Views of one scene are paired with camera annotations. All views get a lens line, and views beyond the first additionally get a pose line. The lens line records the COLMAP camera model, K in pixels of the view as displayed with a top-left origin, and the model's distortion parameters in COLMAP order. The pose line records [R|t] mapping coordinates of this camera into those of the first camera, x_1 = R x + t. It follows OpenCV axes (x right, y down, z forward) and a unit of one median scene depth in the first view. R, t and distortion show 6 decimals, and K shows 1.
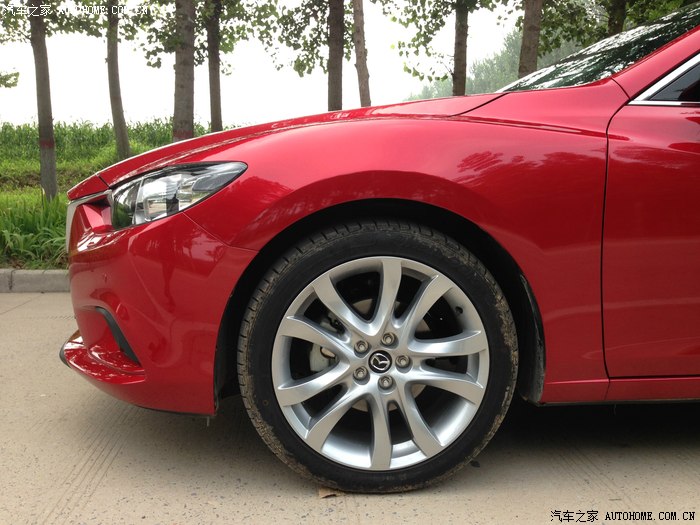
lens RADIAL K [[655.8, 0, 349.8], [0, 655.8, 257.3], [0, 0, 1]] dist [0.095410, -0.183249]
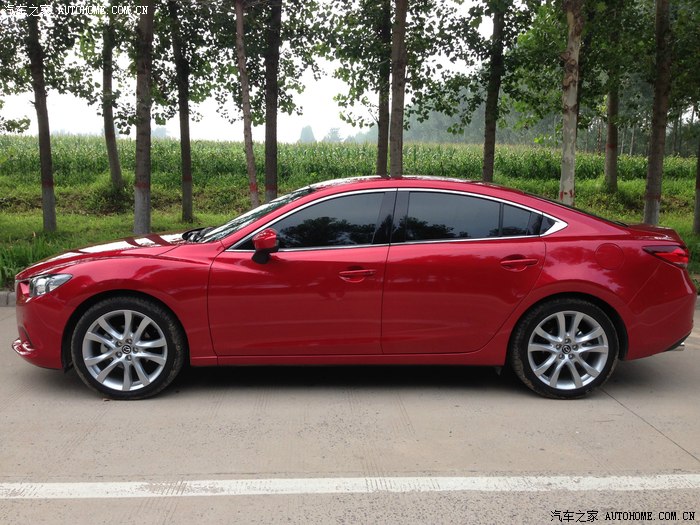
lens RADIAL K [[655.9, 0, 346.9], [0, 655.9, 251.0], [0, 0, 1]] dist [0.139043, -0.239770]
pose [[0.999251, 0.008410, -0.037782, 1.010369], [-0.008474, 0.999963, -0.001541, -0.233656], [0.037768, 0.001860, 0.999285, -1.595146]]
